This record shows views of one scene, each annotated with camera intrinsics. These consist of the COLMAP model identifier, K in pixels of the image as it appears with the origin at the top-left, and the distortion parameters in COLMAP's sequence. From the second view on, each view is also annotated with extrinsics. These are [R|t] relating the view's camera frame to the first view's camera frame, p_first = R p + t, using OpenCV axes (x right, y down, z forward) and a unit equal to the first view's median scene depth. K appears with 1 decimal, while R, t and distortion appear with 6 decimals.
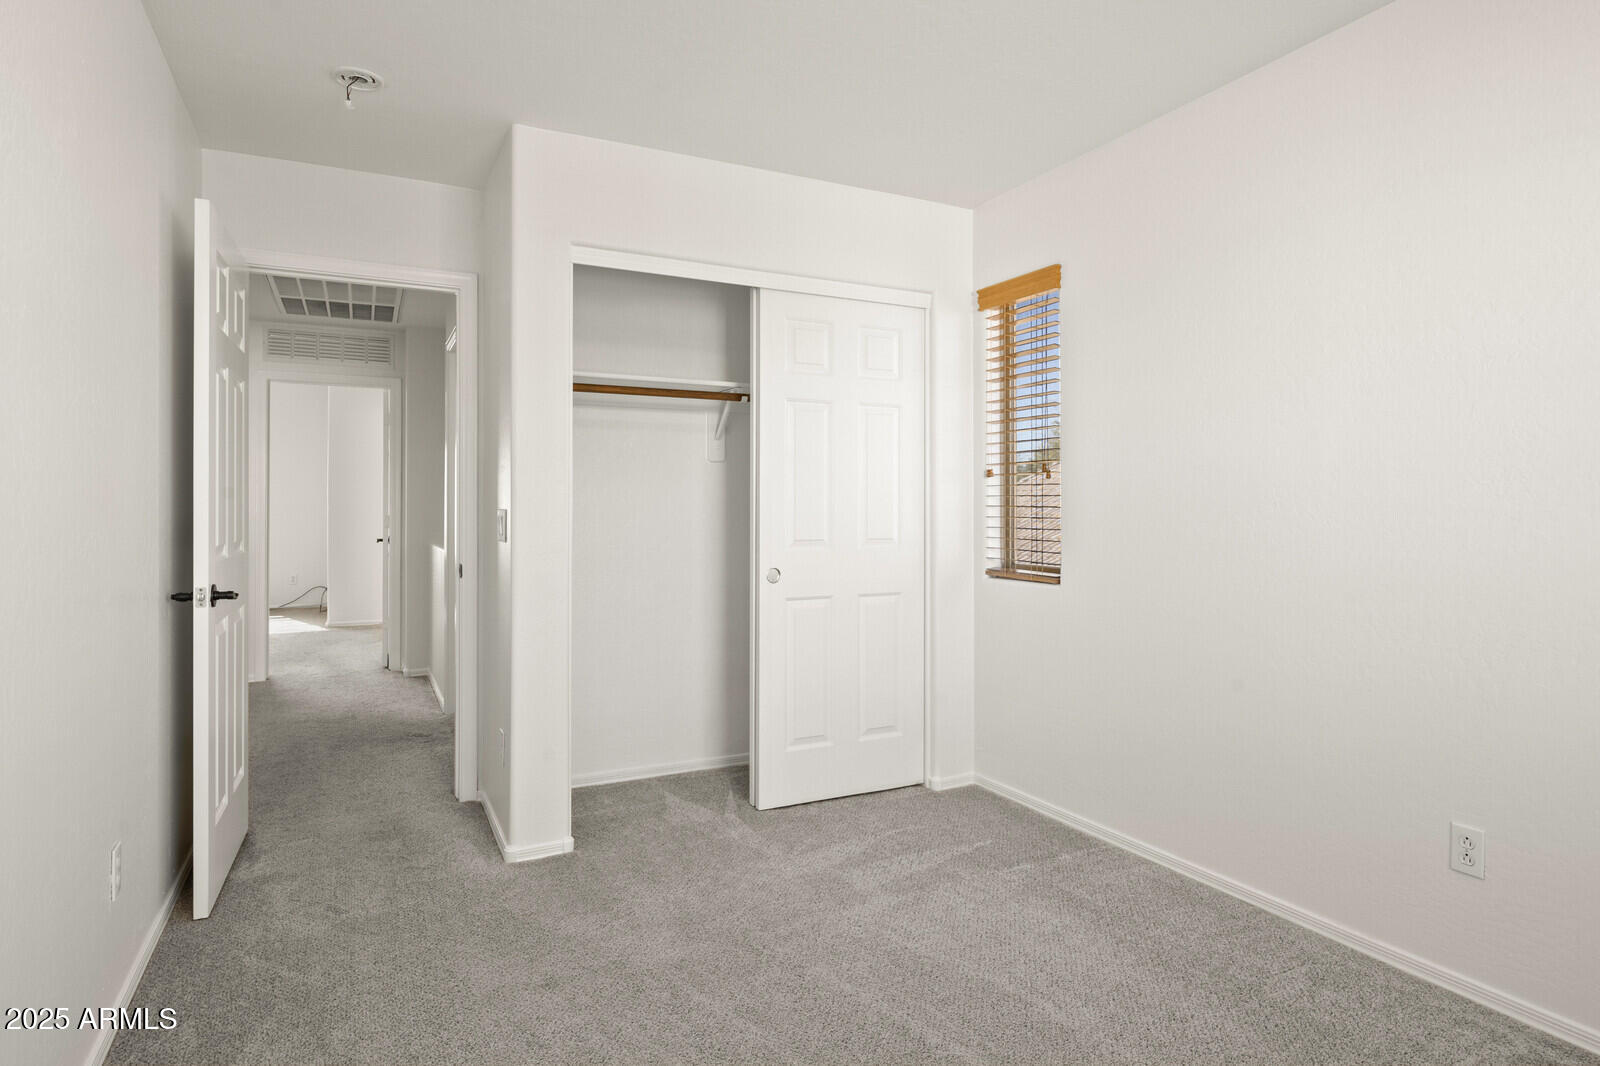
lens RADIAL K [[897.7, 0, 794.6], [0, 897.7, 527.9], [0, 0, 1]] dist [0.002915, -0.002819]
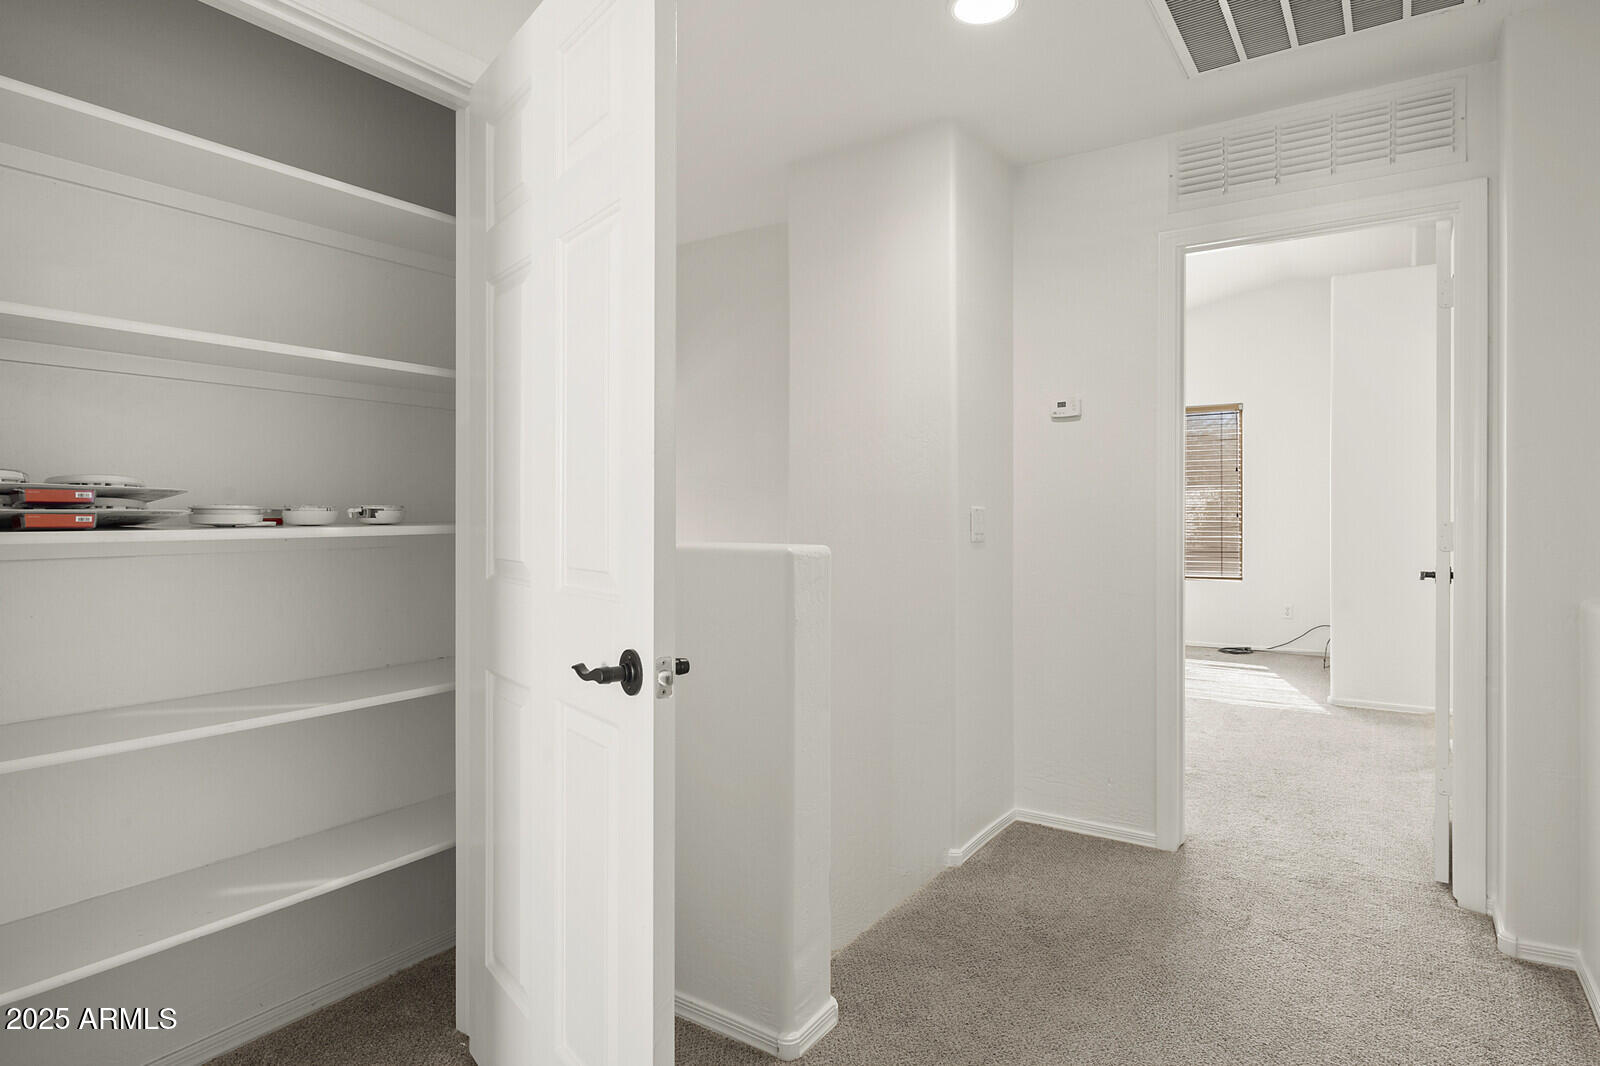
lens RADIAL K [[897.7, 0, 788.0], [0, 897.7, 524.2], [0, 0, 1]] dist [0.002915, -0.002819]
pose [[0.493899, 0.000434, -0.869519, -0.231700], [0.001331, 0.999998, 0.001255, -0.013057], [0.869518, -0.001777, 0.493897, 0.505142]]
